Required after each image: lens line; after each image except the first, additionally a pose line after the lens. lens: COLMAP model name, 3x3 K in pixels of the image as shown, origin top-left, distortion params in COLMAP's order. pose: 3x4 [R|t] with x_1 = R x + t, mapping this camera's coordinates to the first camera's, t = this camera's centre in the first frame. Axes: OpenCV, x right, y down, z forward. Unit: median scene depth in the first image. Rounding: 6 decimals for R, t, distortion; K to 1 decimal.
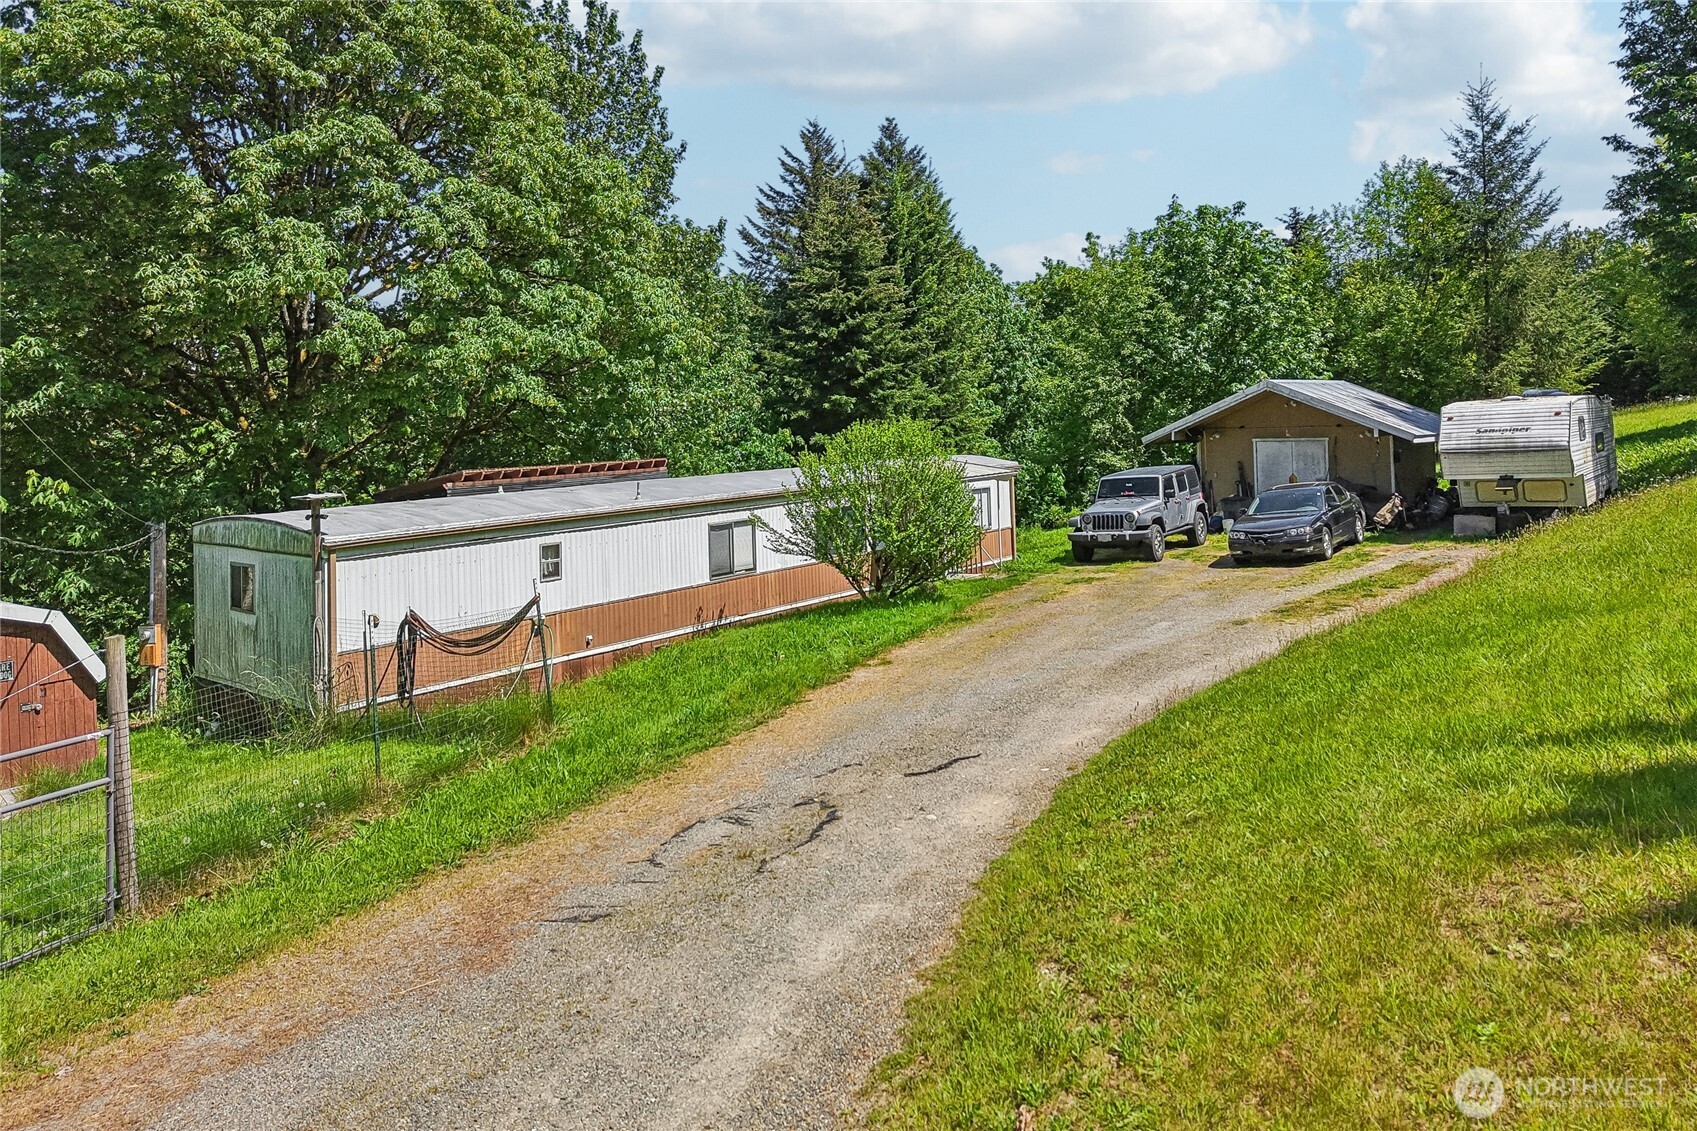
lens RADIAL K [[1173.3, 0, 851.7], [0, 1173.3, 394.0], [0, 0, 1]] dist [0.004954, -0.008578]
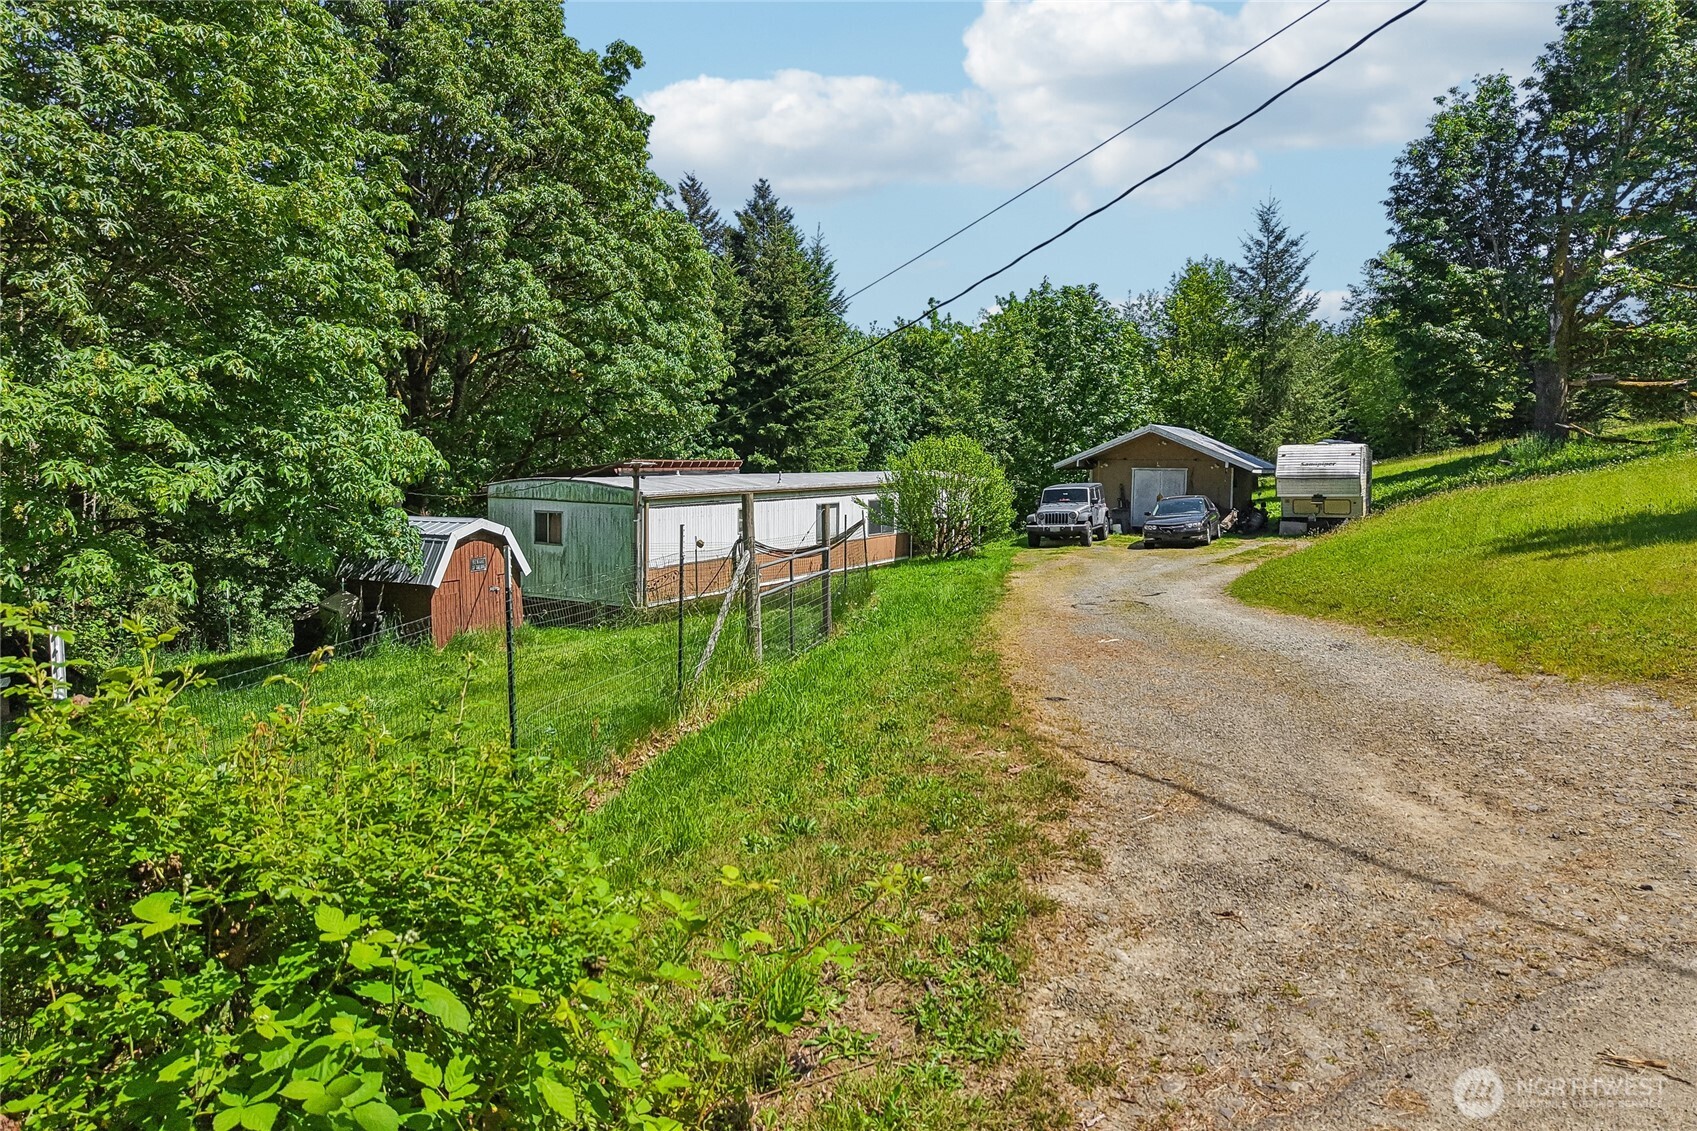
lens RADIAL K [[1136.9, 0, 834.6], [0, 1136.9, 534.4], [0, 0, 1]] dist [0.020317, -0.025244]
pose [[0.980350, 0.030608, 0.194879, -0.290228], [-0.046867, 0.995743, 0.079370, 0.030193], [-0.191620, -0.086944, 0.977611, -0.270644]]
